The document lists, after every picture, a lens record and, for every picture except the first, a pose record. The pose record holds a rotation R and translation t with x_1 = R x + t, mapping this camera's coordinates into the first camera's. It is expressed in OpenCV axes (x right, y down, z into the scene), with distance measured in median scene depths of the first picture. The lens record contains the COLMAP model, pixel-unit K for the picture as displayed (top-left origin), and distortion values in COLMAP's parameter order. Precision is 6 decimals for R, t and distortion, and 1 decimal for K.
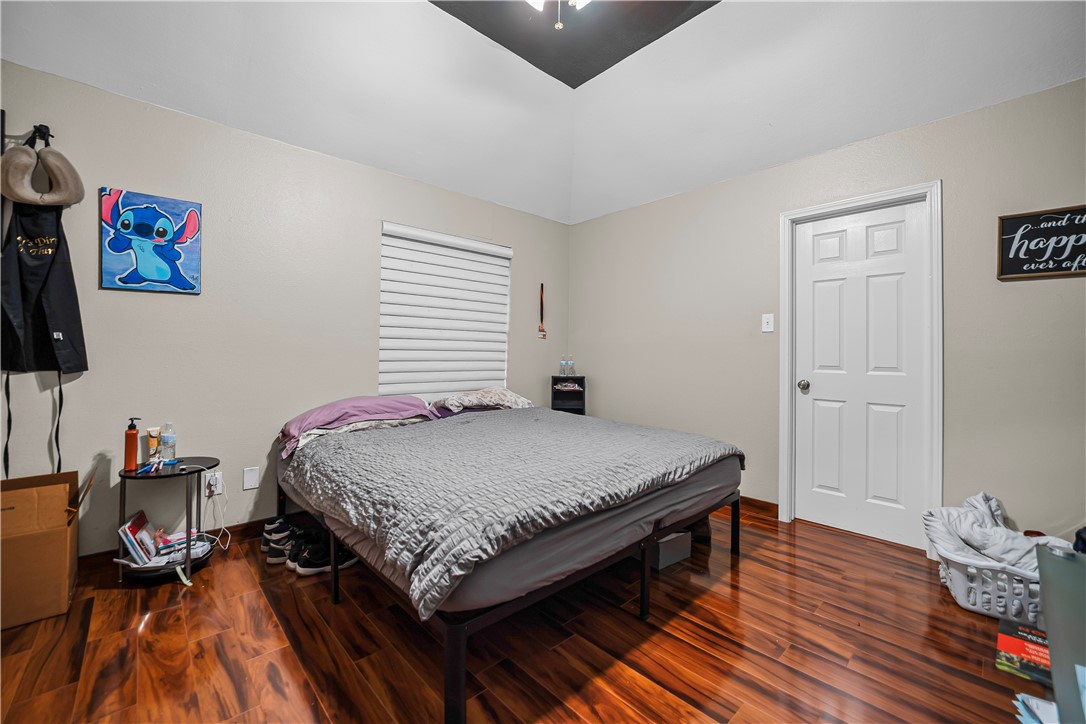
lens RADIAL K [[439.3, 0, 543.1], [0, 439.3, 351.3], [0, 0, 1]] dist [-0.021270, 0.003466]
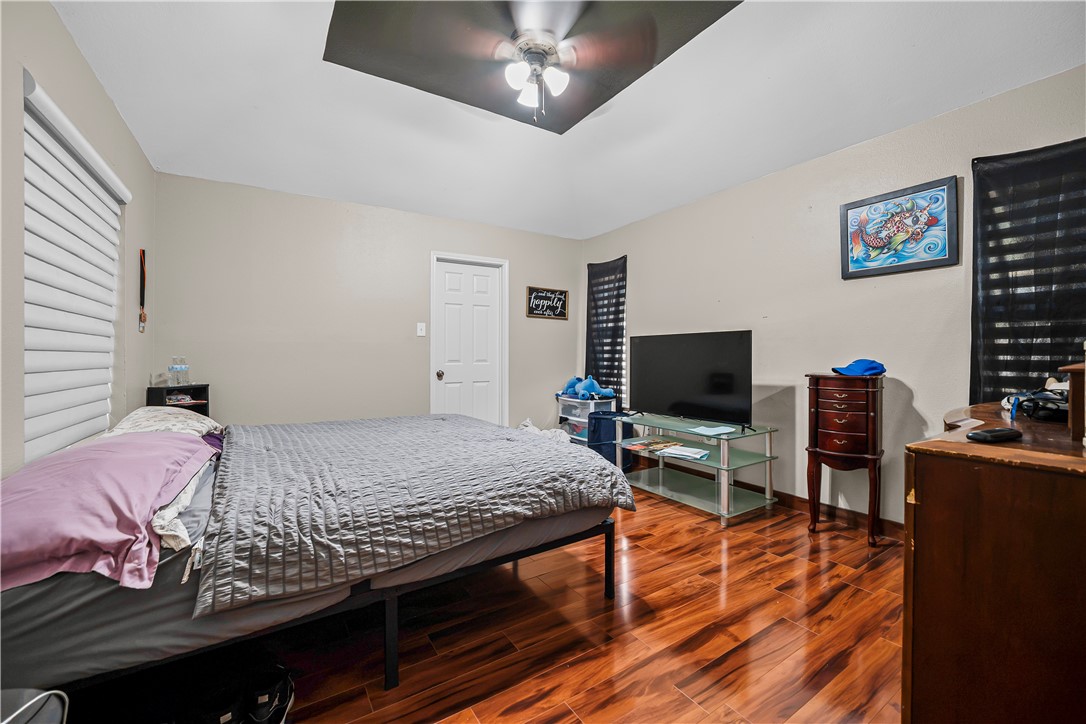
lens RADIAL K [[439.3, 0, 543.2], [0, 439.3, 358.3], [0, 0, 1]] dist [-0.021270, 0.003466]
pose [[0.182273, -0.018721, 0.983070, -1.049321], [0.000292, 0.999820, 0.018986, -0.003663], [-0.983248, -0.003174, 0.182245, 0.552309]]
